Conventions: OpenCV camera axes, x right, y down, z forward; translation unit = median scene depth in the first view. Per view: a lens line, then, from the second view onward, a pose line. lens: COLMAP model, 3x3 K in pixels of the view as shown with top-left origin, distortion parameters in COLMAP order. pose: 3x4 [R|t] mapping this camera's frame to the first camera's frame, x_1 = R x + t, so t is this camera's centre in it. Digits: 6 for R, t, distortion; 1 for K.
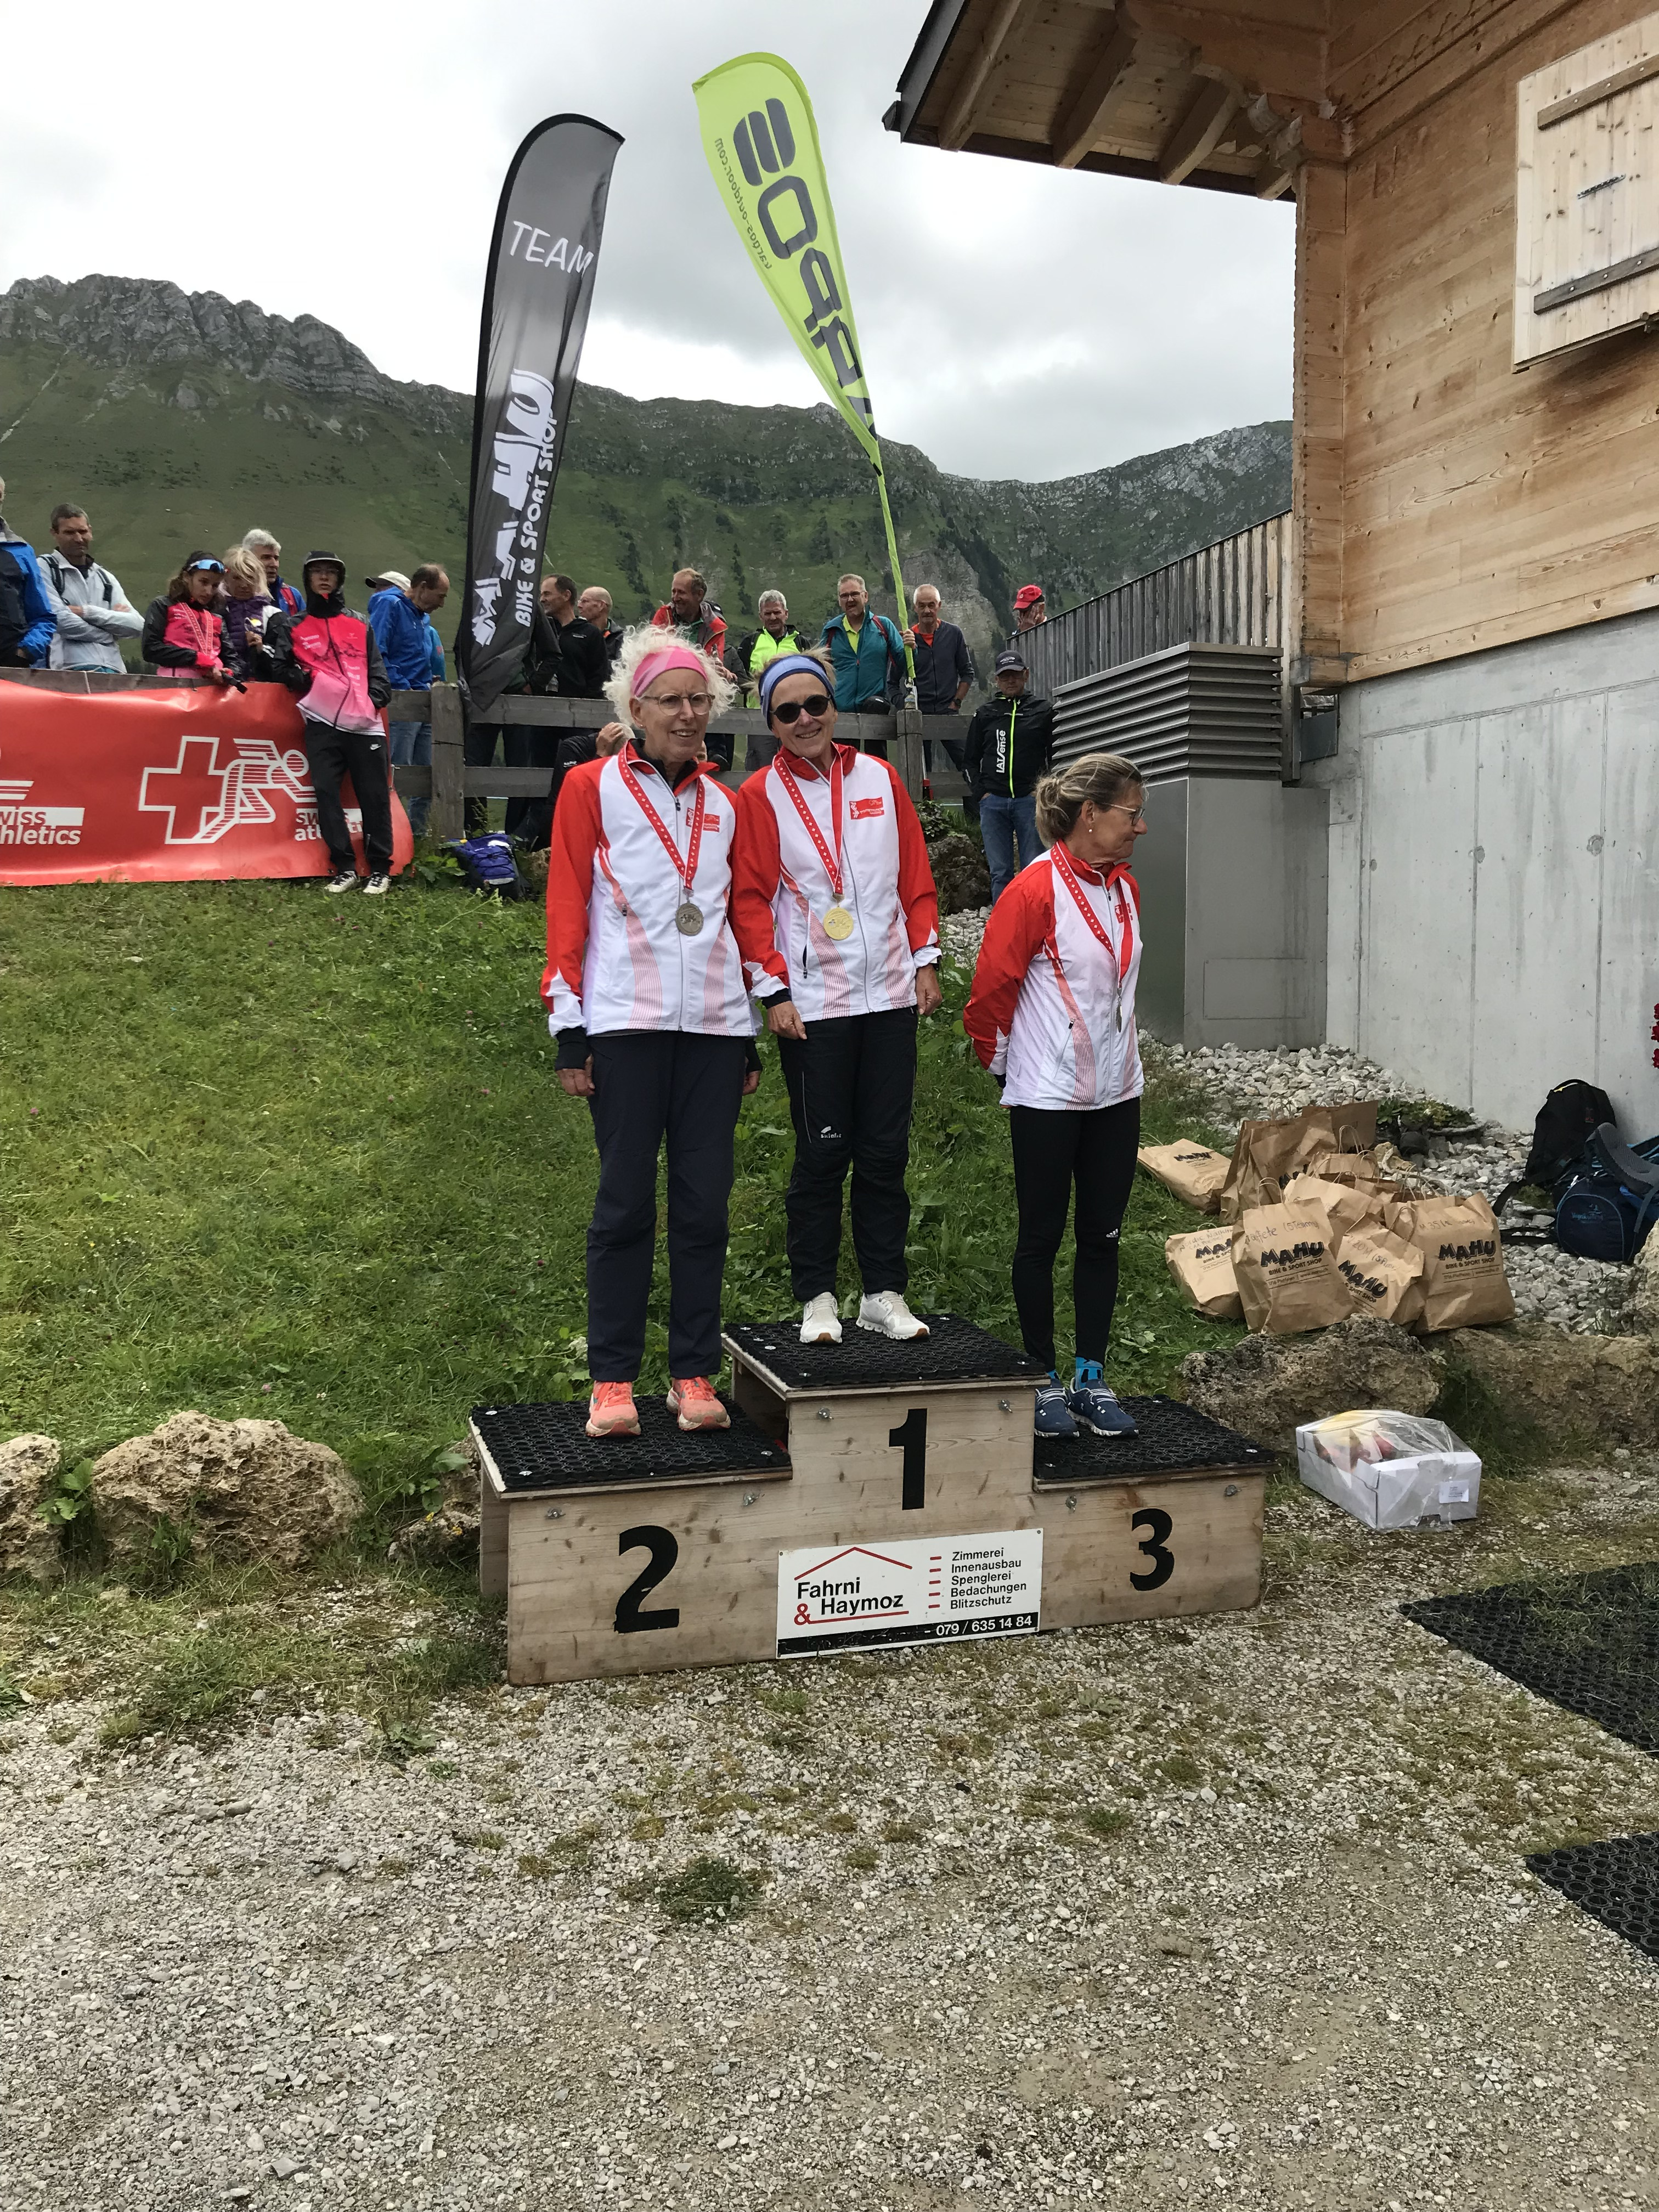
lens RADIAL K [[1850.5, 0, 847.1], [0, 1850.5, 1092.0], [0, 0, 1]] dist [0.002269, 0.009651]
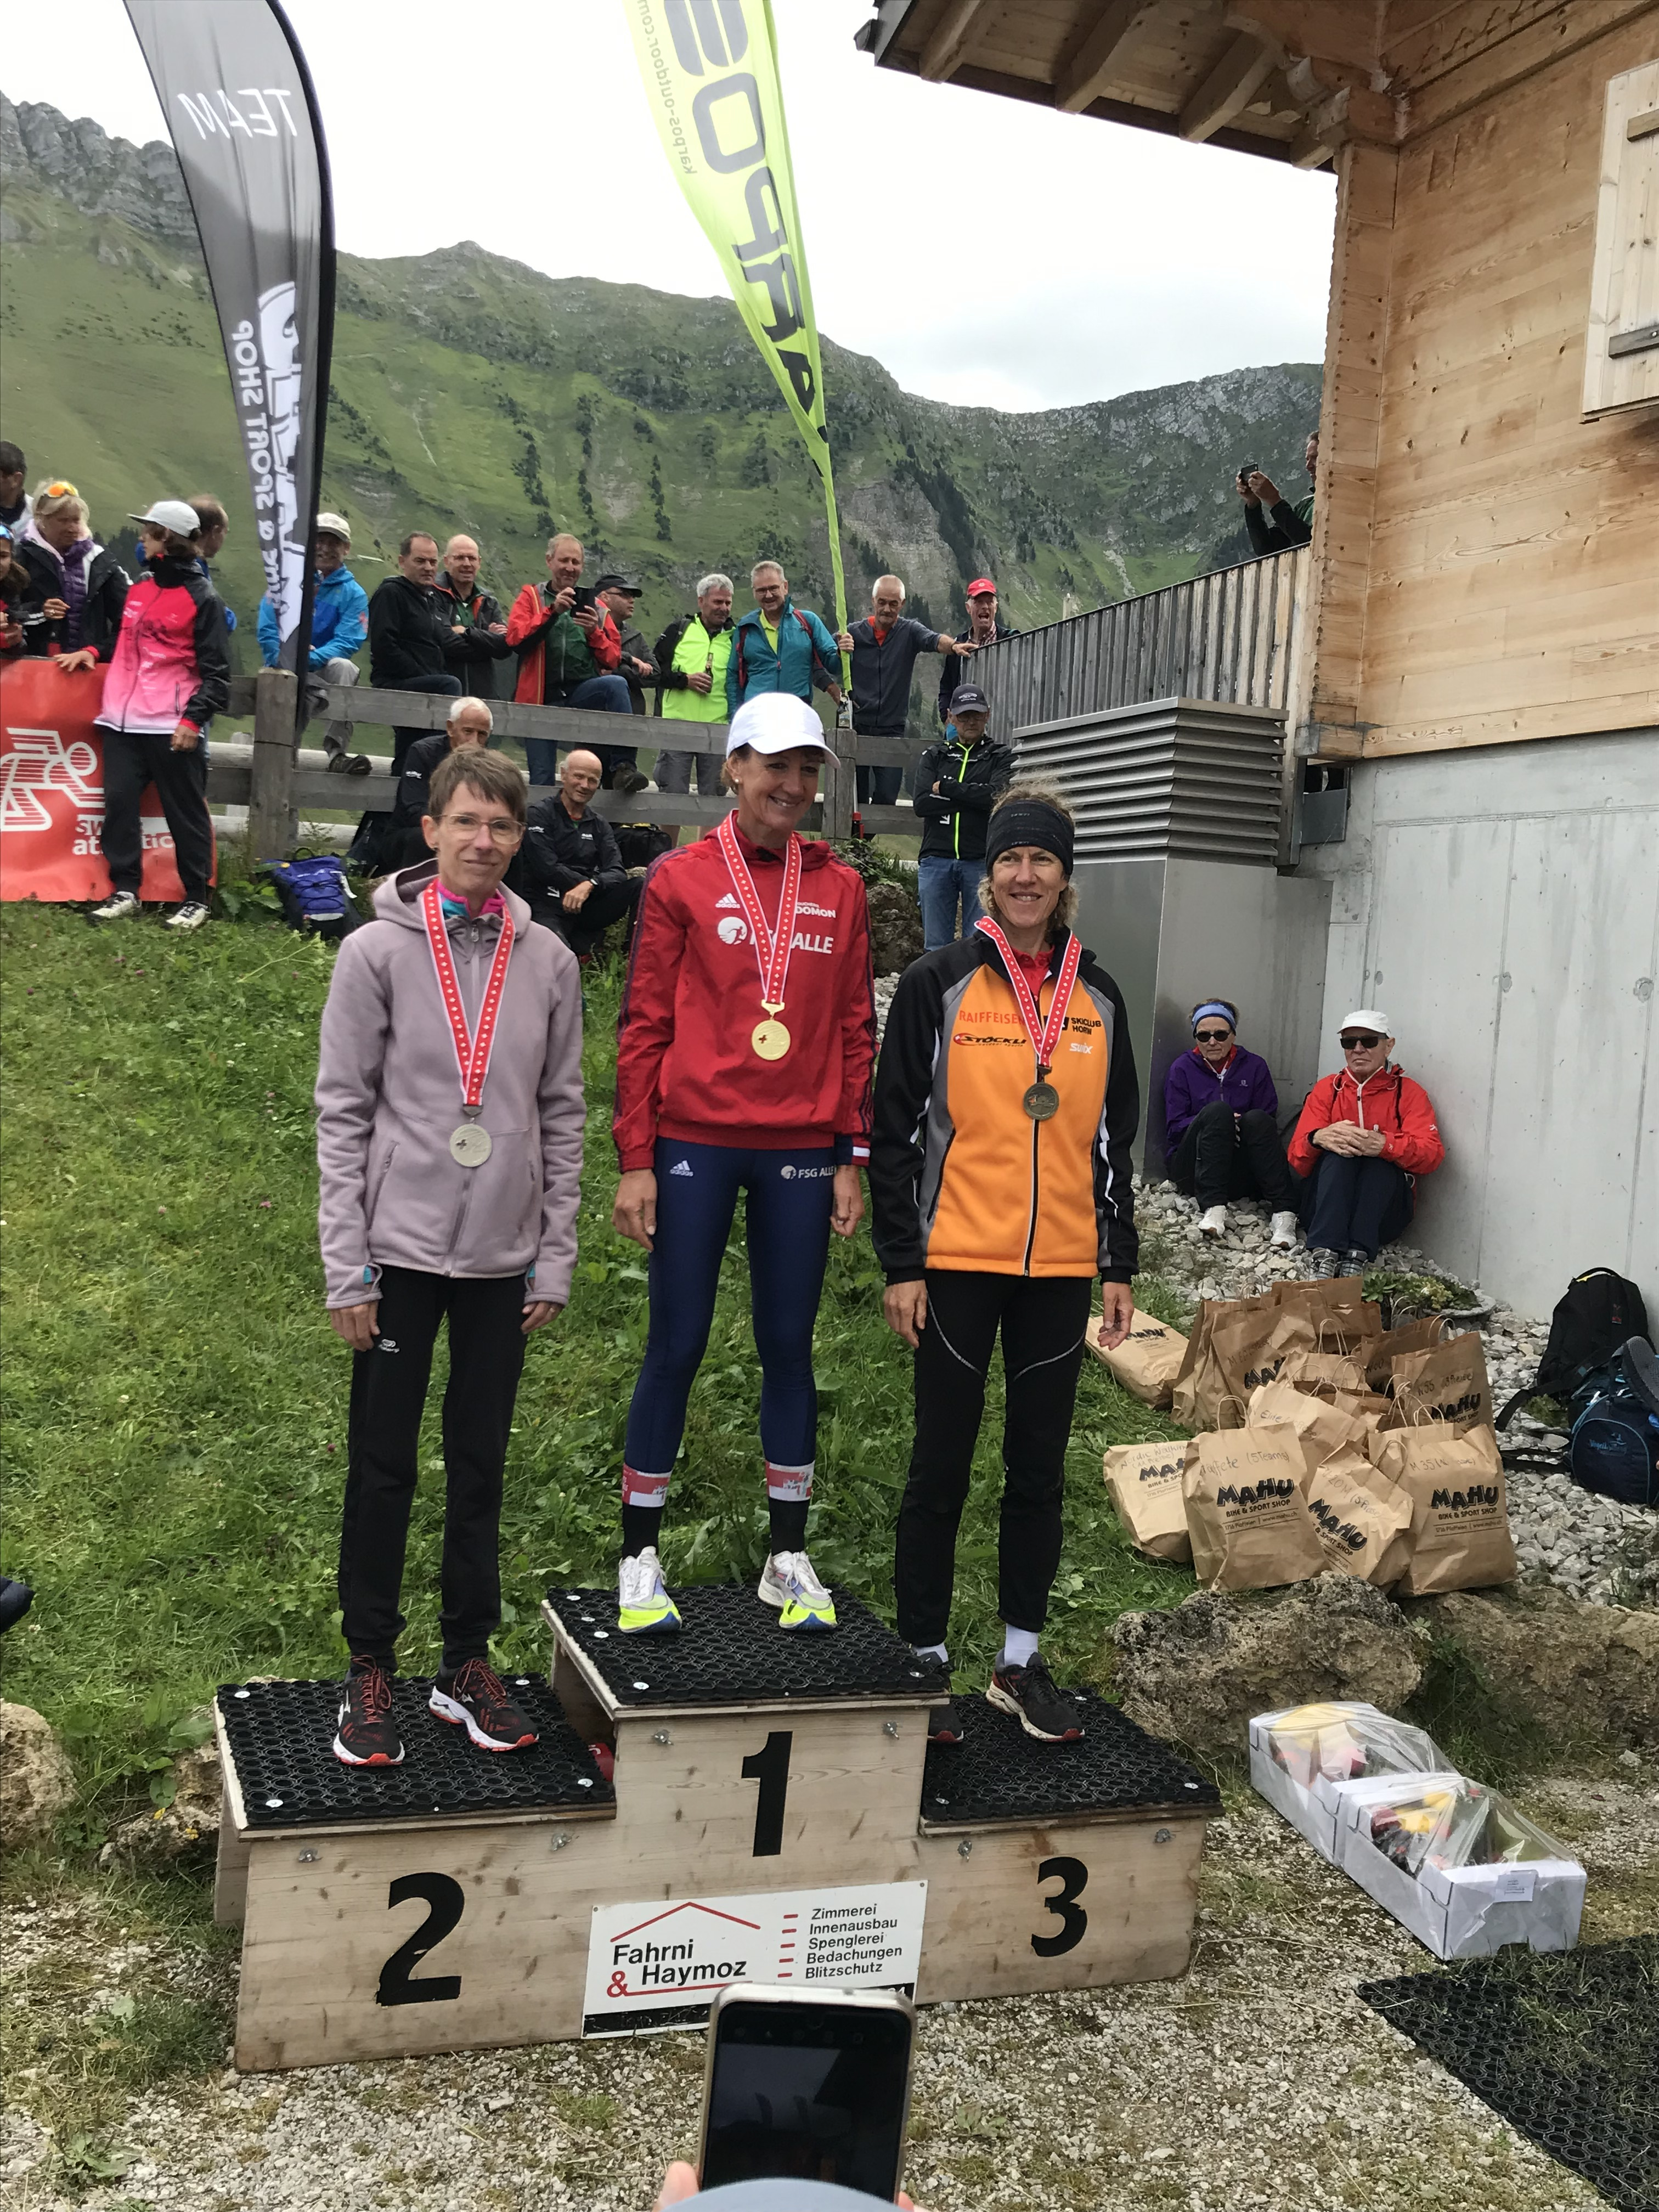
lens RADIAL K [[2194.7, 0, 858.5], [0, 2194.7, 1084.0], [0, 0, 1]] dist [0.004602, 0.000000]
pose [[0.996503, 0.066208, 0.050965, 0.004087], [-0.065456, 0.997722, -0.016296, -0.074783], [-0.051928, 0.012903, 0.998567, 0.039317]]
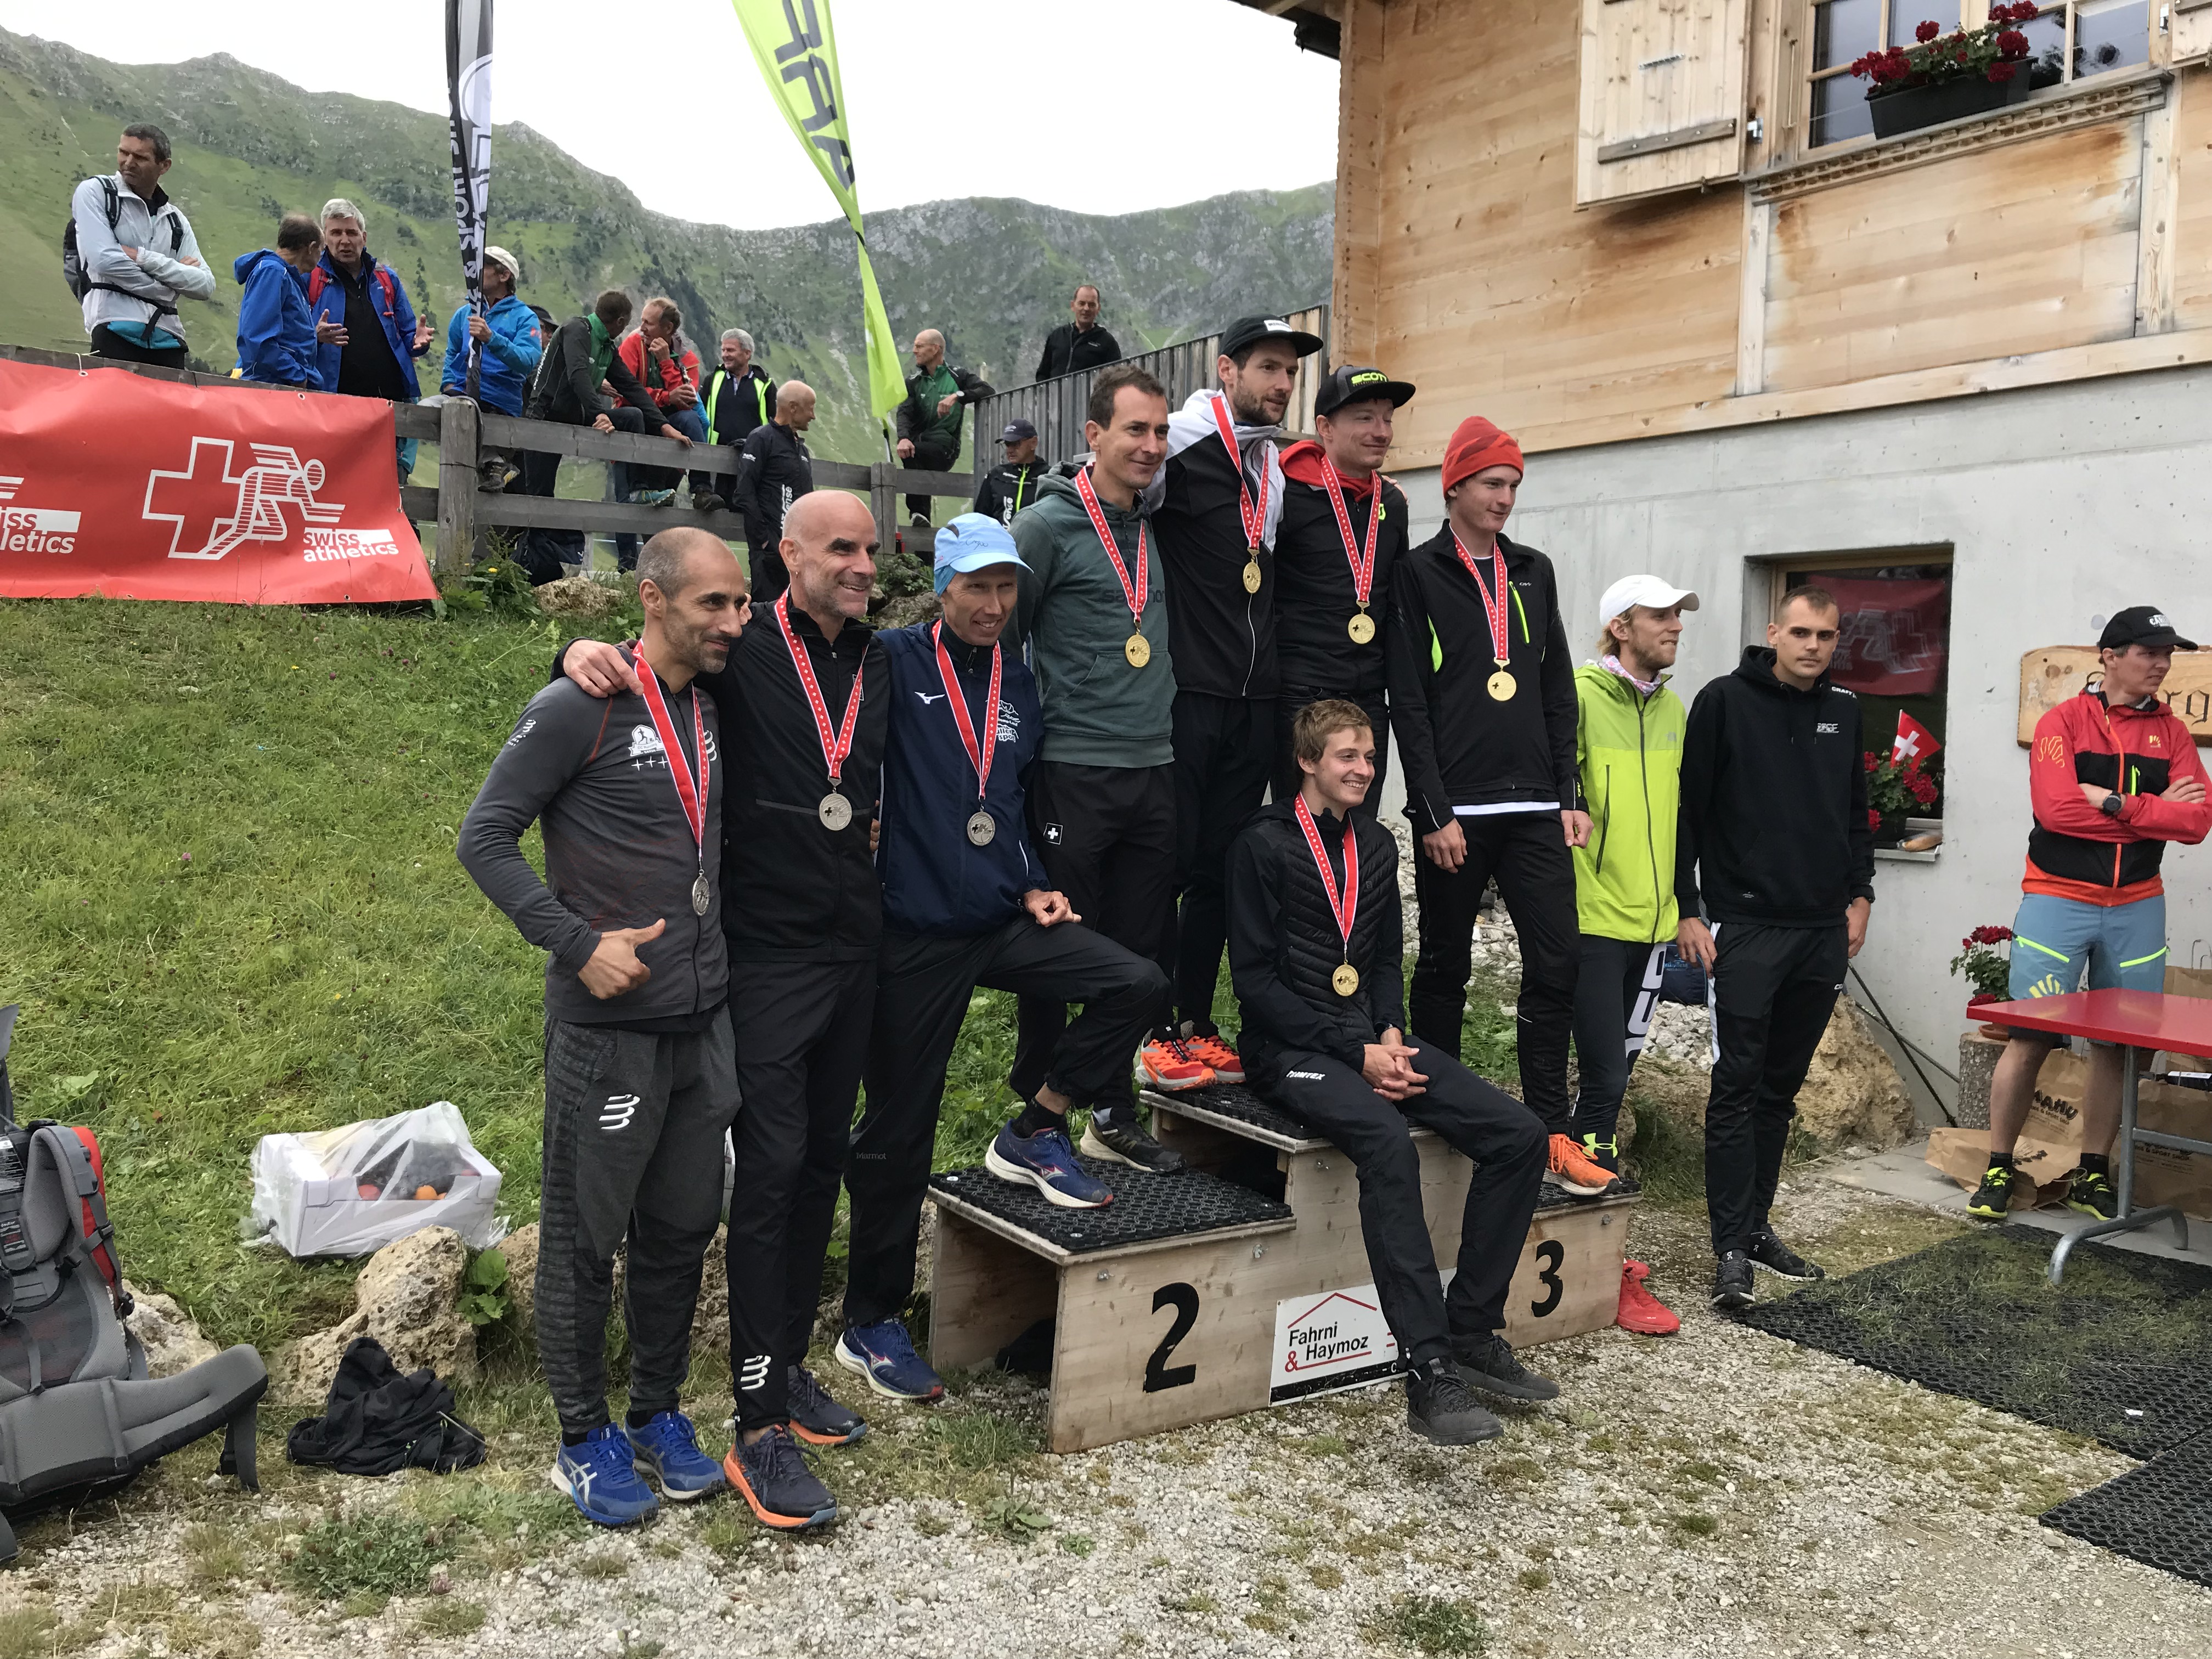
lens RADIAL K [[1850.5, 0, 1131.5], [0, 1850.5, 802.0], [0, 0, 1]] dist [0.002269, 0.009651]
pose [[0.951193, 0.017597, 0.308095, -0.341113], [-0.010294, 0.999627, -0.025313, -0.000386], [-0.308425, 0.020906, 0.951019, 0.036638]]
